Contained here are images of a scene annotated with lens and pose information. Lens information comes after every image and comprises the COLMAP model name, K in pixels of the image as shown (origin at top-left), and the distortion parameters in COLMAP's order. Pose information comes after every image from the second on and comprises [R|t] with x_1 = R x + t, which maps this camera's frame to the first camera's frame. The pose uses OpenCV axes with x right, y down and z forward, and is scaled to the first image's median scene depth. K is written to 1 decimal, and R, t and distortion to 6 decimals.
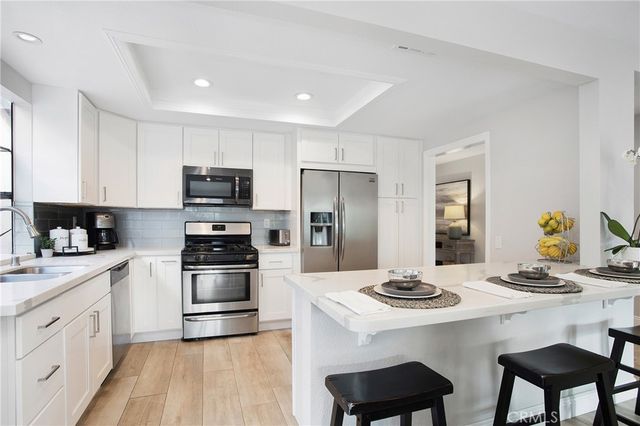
lens RADIAL K [[323.8, 0, 318.1], [0, 323.8, 216.6], [0, 0, 1]] dist [-0.039096, -0.000156]
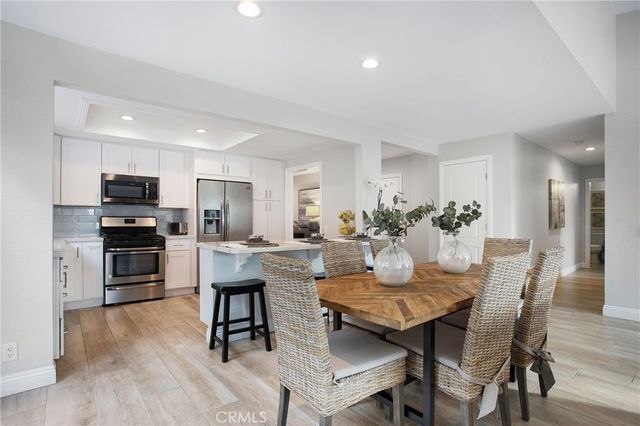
lens RADIAL K [[323.8, 0, 315.7], [0, 323.8, 215.1], [0, 0, 1]] dist [-0.039096, -0.000156]
pose [[0.940497, 0.003059, 0.339788, -0.042764], [-0.001747, 0.999990, -0.004167, 0.014469], [-0.339798, 0.003326, 0.940493, -0.476498]]
